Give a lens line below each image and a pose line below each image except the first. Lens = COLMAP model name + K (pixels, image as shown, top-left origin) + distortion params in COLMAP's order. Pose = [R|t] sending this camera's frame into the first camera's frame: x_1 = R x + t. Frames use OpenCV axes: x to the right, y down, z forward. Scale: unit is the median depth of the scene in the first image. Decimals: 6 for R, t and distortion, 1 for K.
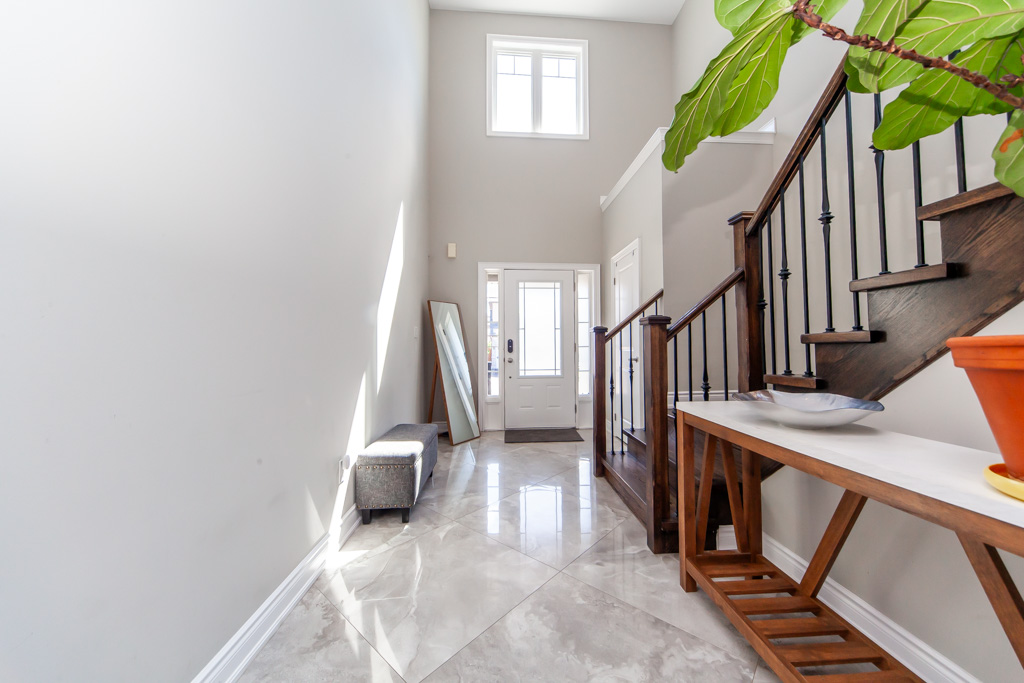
lens RADIAL K [[369.6, 0, 523.5], [0, 369.6, 334.8], [0, 0, 1]] dist [0.004311, -0.000120]
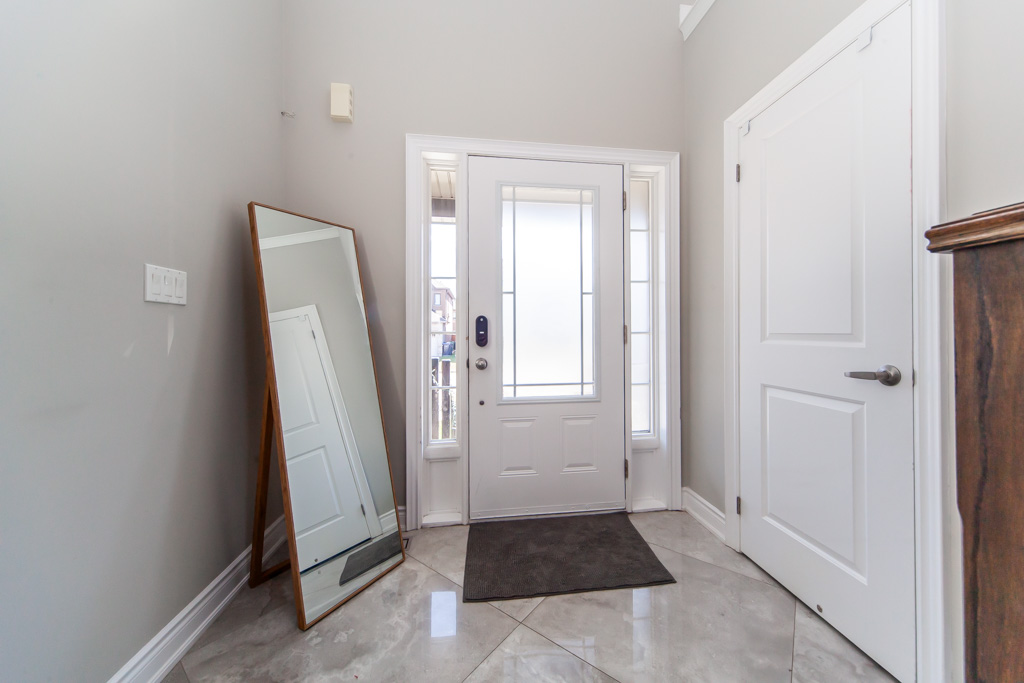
lens RADIAL K [[369.6, 0, 523.5], [0, 369.6, 334.8], [0, 0, 1]] dist [0.004311, -0.000120]
pose [[0.998447, 0.000532, 0.055706, -0.010755], [-0.002543, 0.999347, 0.036036, 0.018484], [-0.055650, -0.036122, 0.997797, 0.559908]]
